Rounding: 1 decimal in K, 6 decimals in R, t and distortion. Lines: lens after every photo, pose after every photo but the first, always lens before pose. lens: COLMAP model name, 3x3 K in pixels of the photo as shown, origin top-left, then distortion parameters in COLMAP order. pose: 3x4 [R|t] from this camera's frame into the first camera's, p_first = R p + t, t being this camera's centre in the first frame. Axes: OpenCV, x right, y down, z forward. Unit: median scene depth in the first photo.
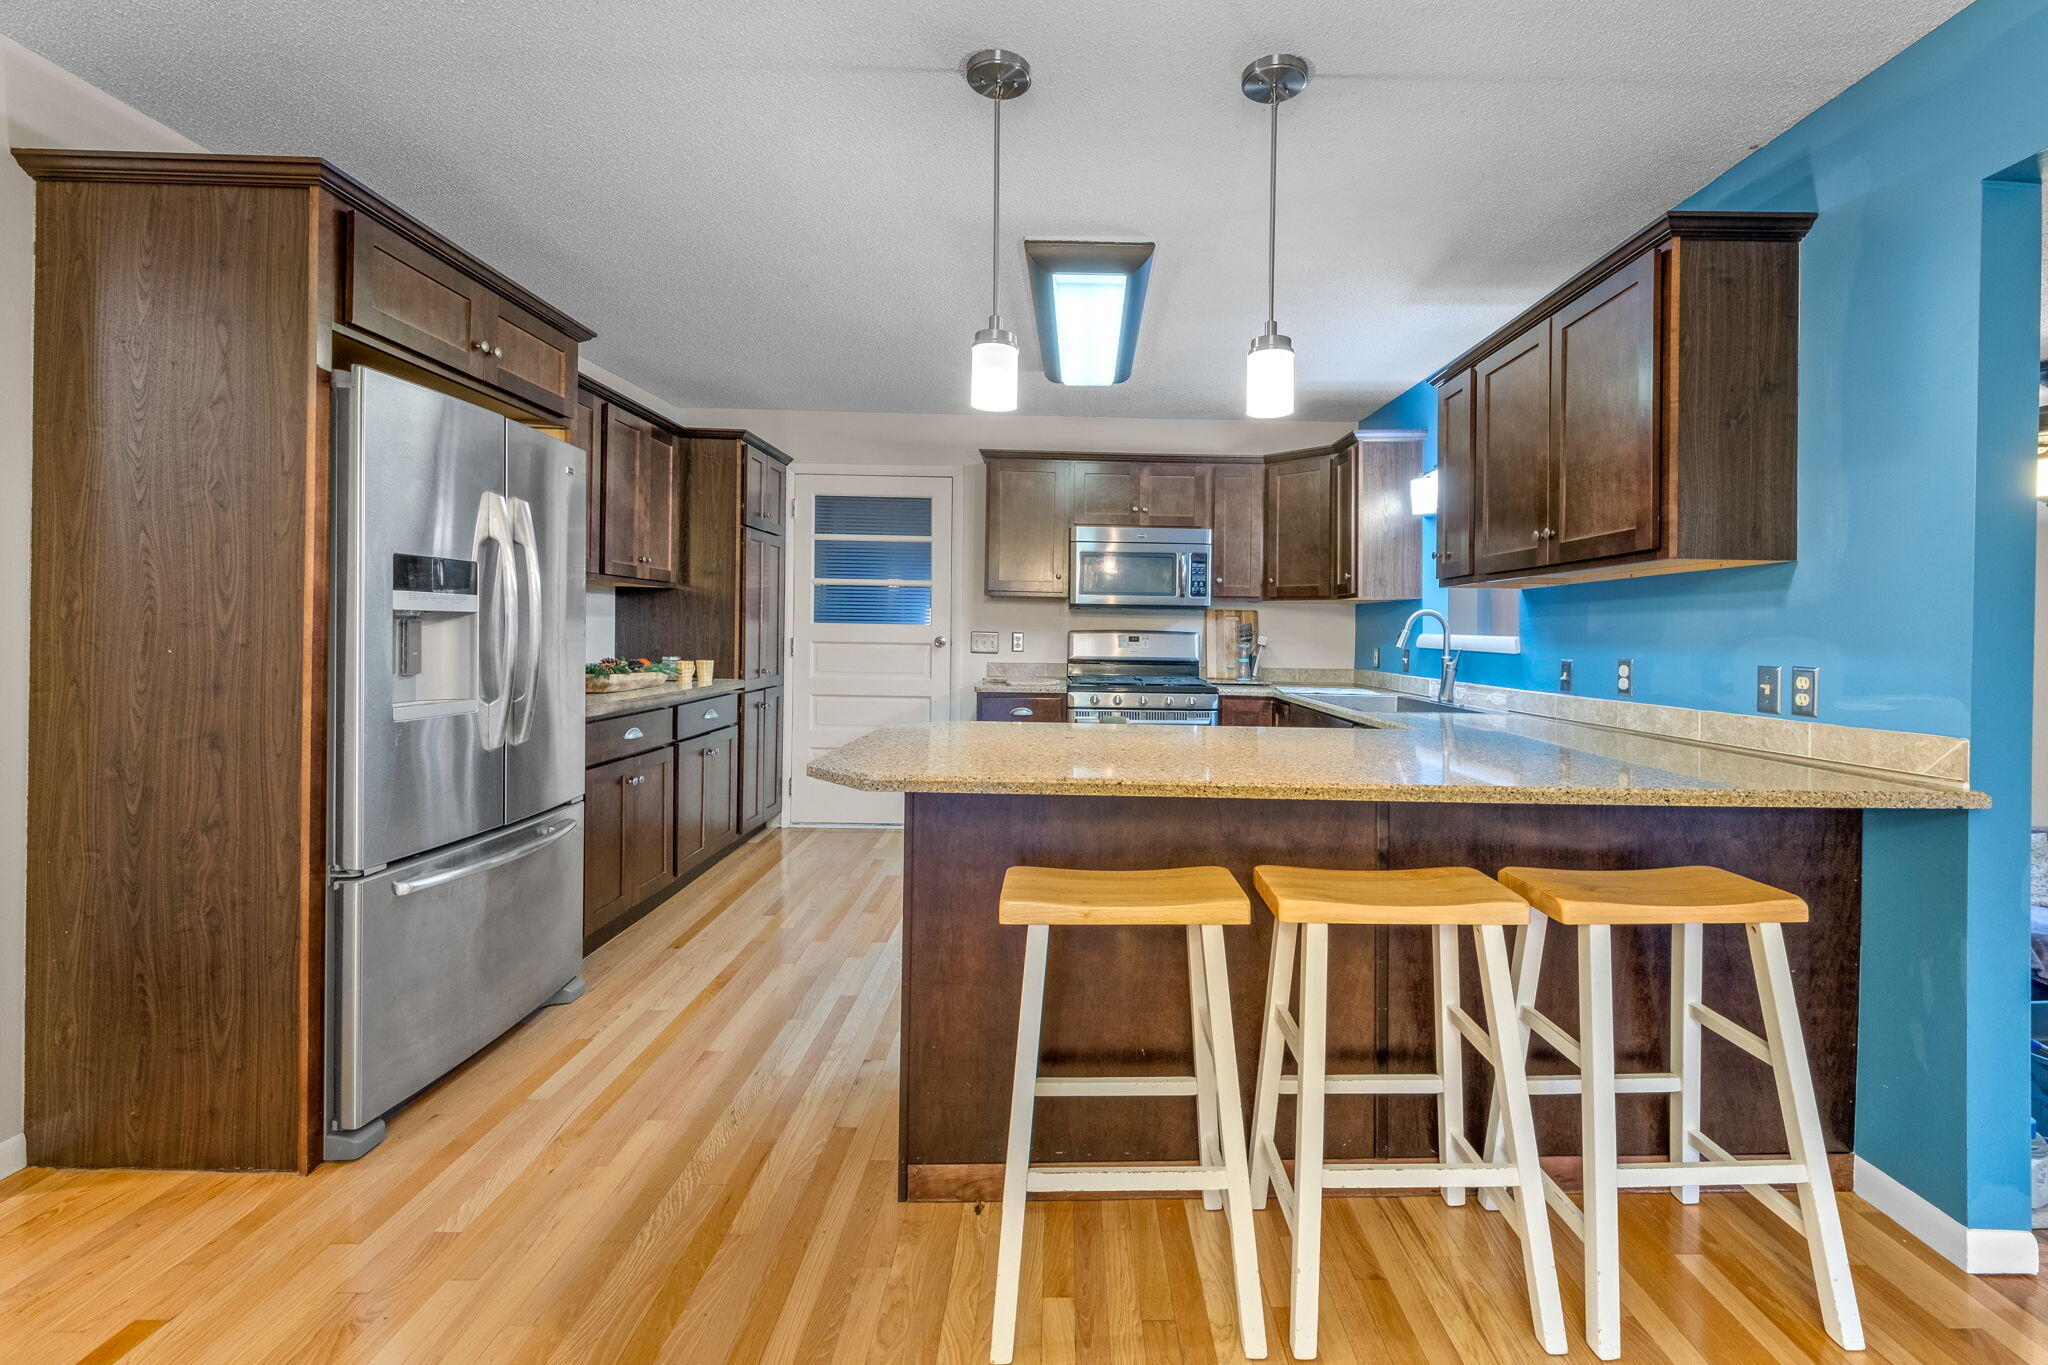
lens RADIAL K [[823.0, 0, 1066.1], [0, 823.0, 641.6], [0, 0, 1]] dist [0.001641, -0.000485]
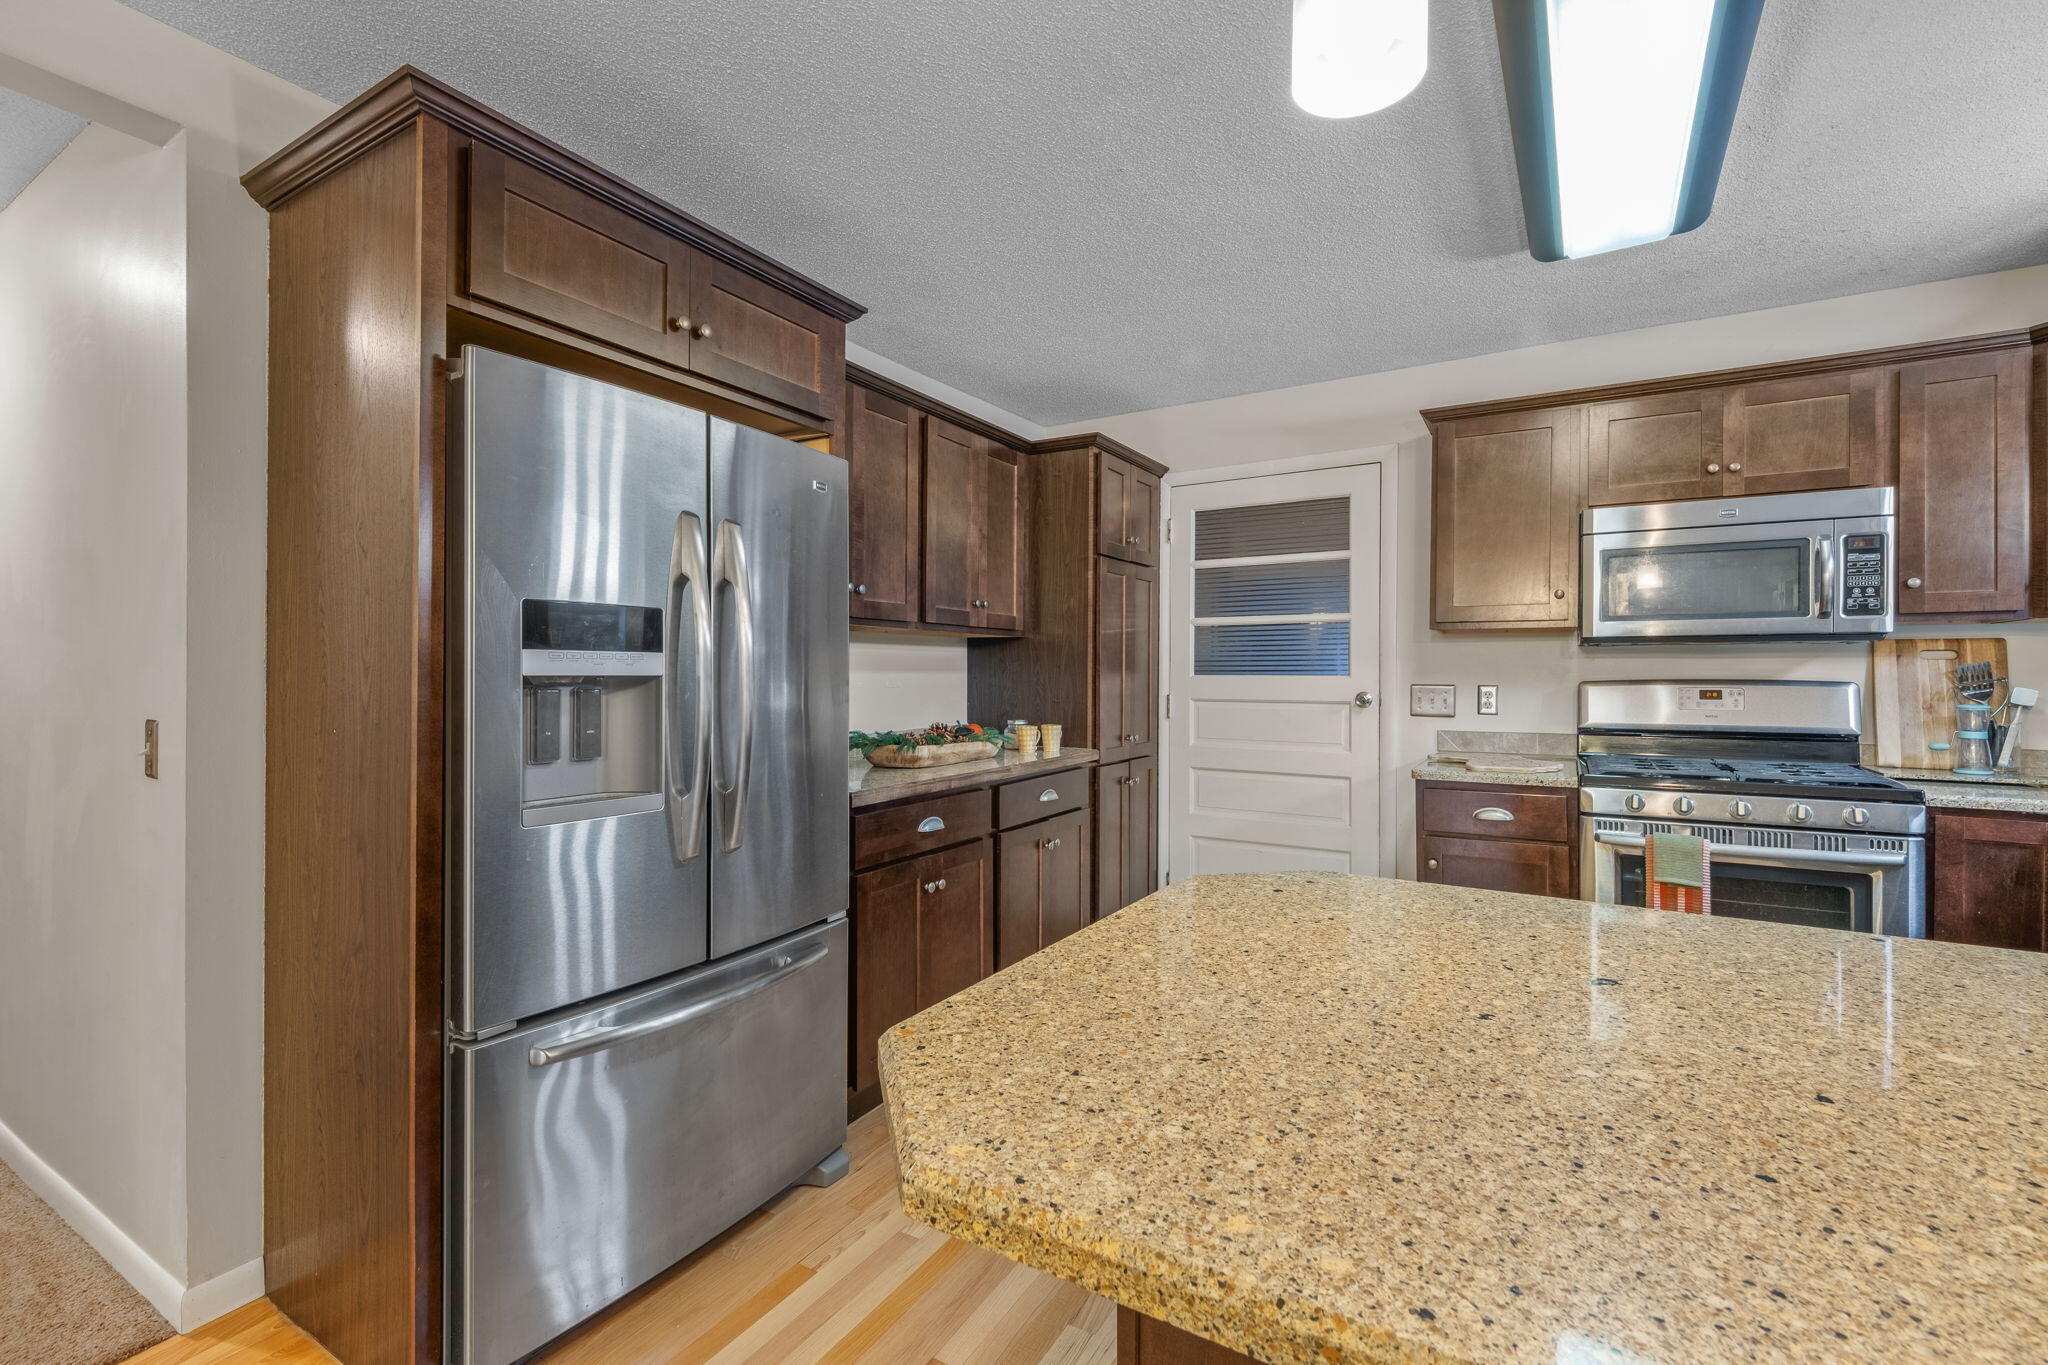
lens RADIAL K [[874.1, 0, 1052.6], [0, 874.1, 684.3], [0, 0, 1]] dist [0.006956, -0.000900]
pose [[0.863152, -0.010351, -0.504839, -0.010771], [0.007042, 0.999939, -0.008464, -0.015981], [0.504896, 0.003750, 0.863172, 0.430690]]
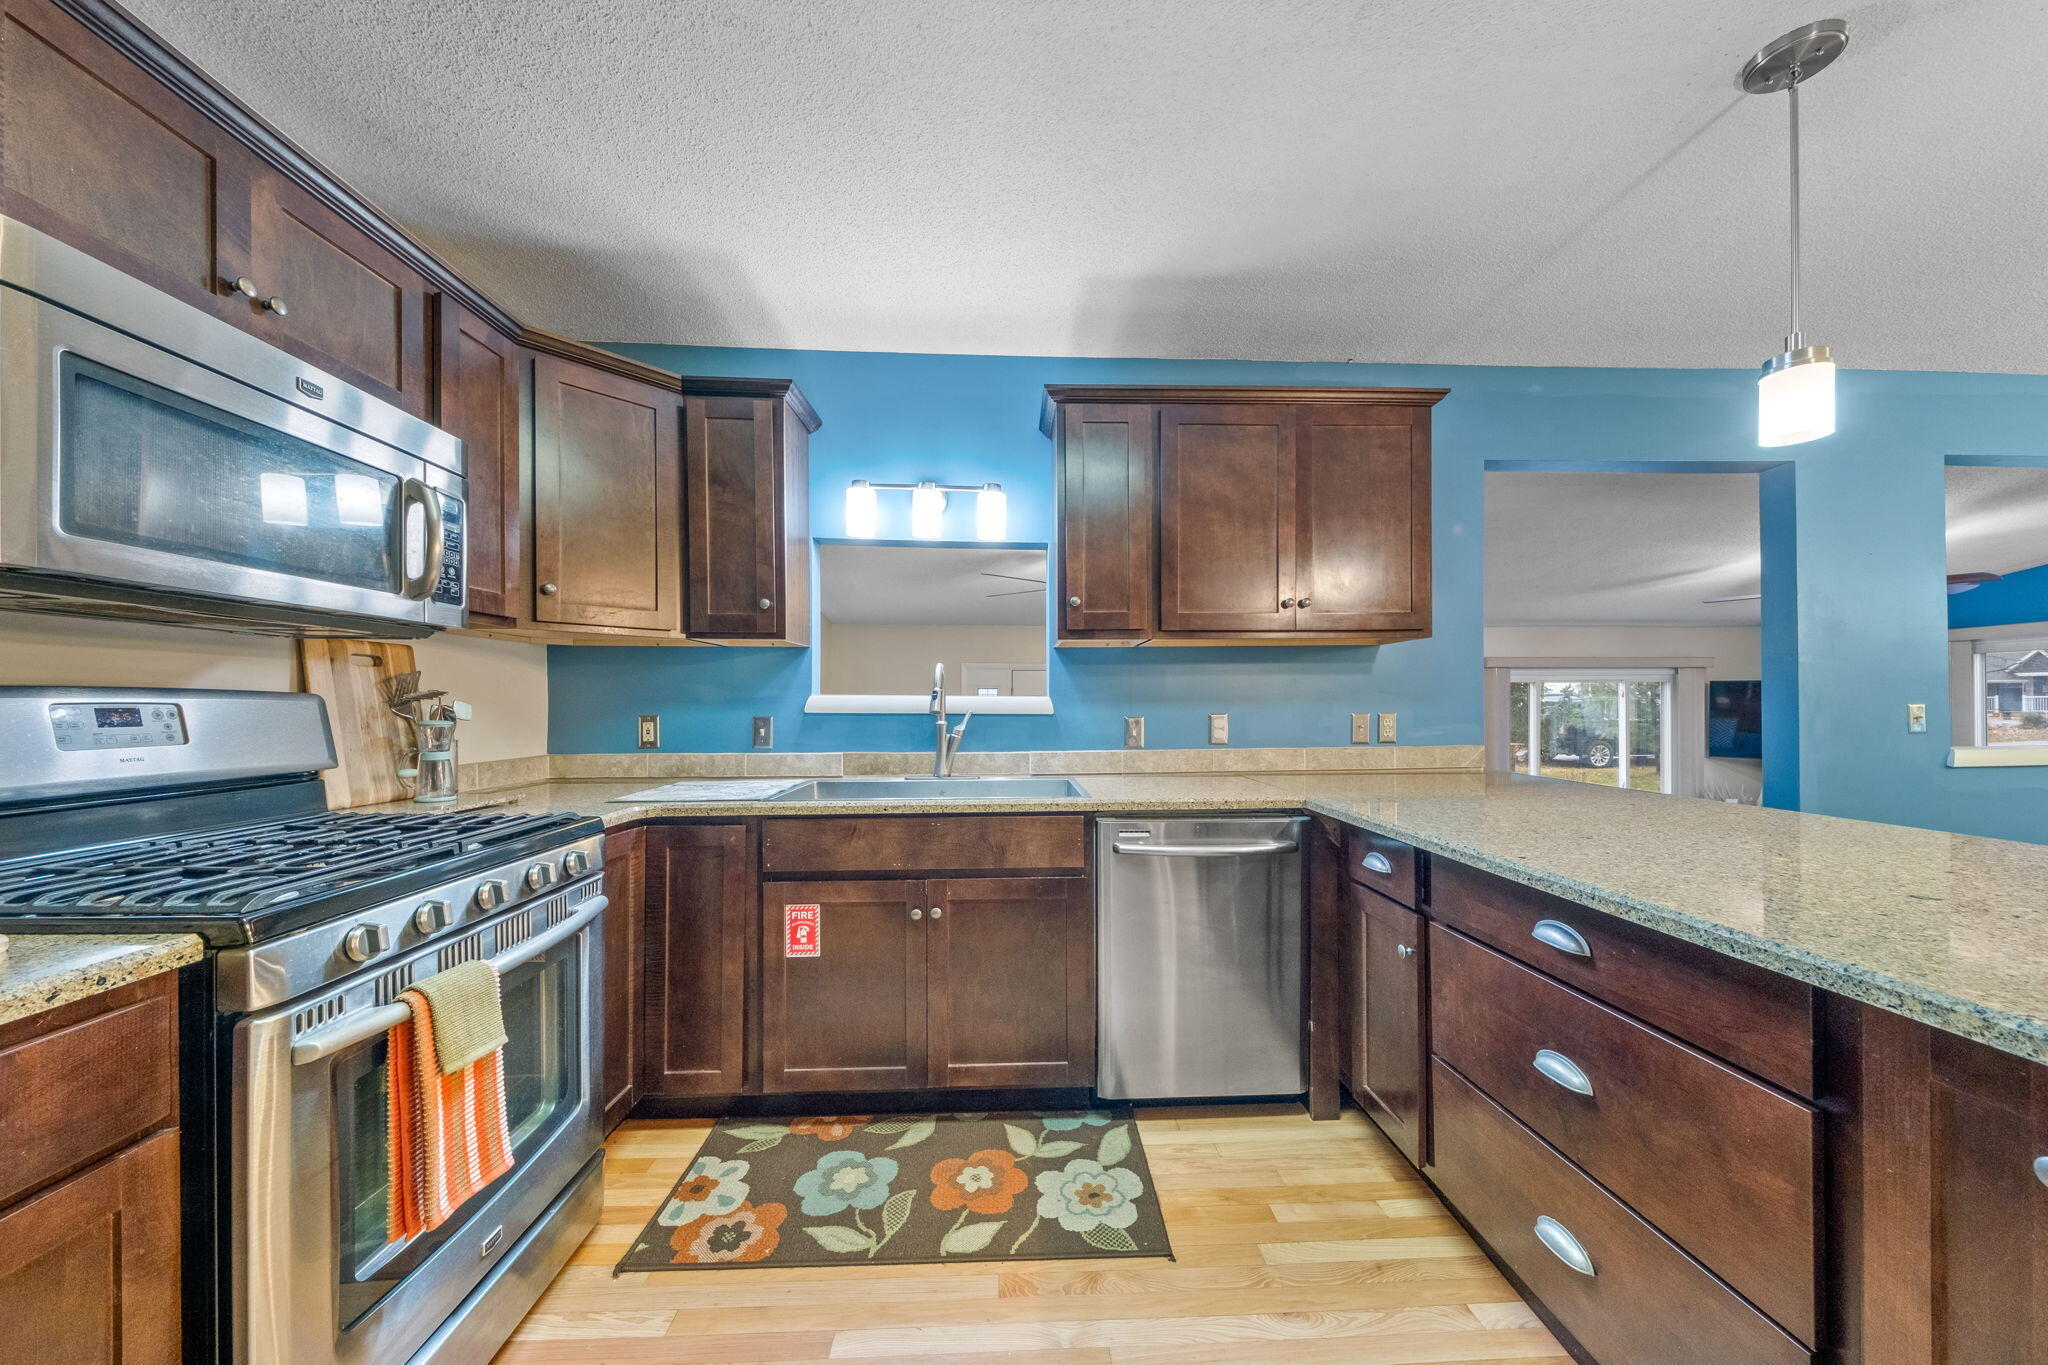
lens RADIAL K [[716.6, 0, 1030.0], [0, 716.6, 700.6], [0, 0, 1]] dist [0.000539, 0.000032]
pose [[-0.033492, -0.012705, 0.999358, -0.347796], [0.013500, 0.999822, 0.013164, -0.014933], [-0.999348, 0.013932, -0.033314, 1.301126]]
